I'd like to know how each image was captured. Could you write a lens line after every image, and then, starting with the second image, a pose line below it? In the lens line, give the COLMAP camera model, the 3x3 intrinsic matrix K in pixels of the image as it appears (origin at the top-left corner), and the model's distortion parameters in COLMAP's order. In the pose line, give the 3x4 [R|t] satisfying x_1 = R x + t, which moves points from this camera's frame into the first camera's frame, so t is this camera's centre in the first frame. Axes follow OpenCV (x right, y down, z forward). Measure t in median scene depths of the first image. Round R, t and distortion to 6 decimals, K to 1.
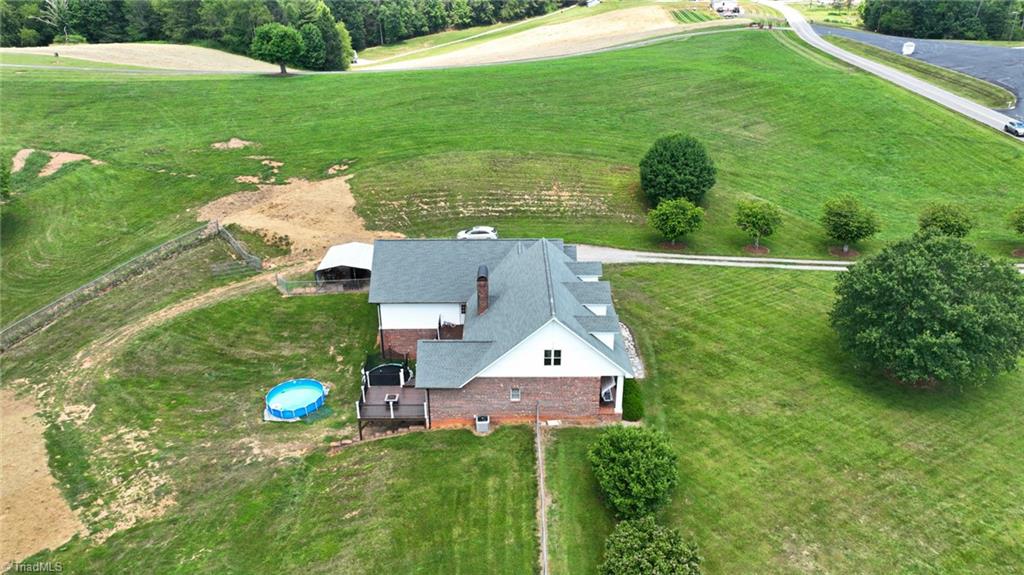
lens RADIAL K [[720.6, 0, 512.0], [0, 720.6, 287.5], [0, 0, 1]] dist [0.004109, 0.010904]
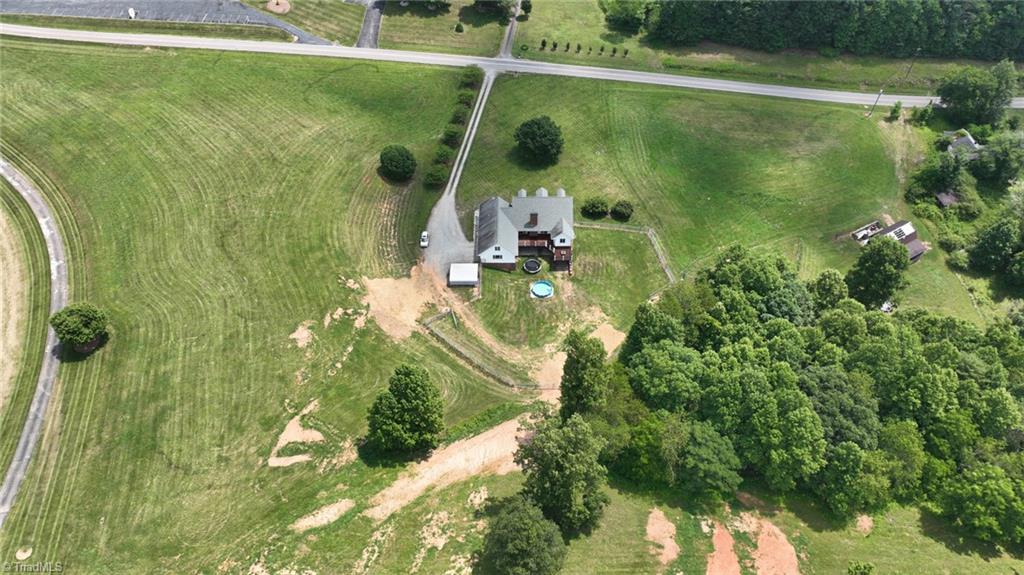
lens RADIAL K [[720.6, 0, 512.0], [0, 720.6, 287.5], [0, 0, 1]] dist [0.004109, 0.010904]
pose [[0.007294, -0.730488, 0.682887, -1.462984], [0.428639, 0.619268, 0.657857, -1.161135], [-0.903446, 0.287914, 0.317633, 0.125068]]
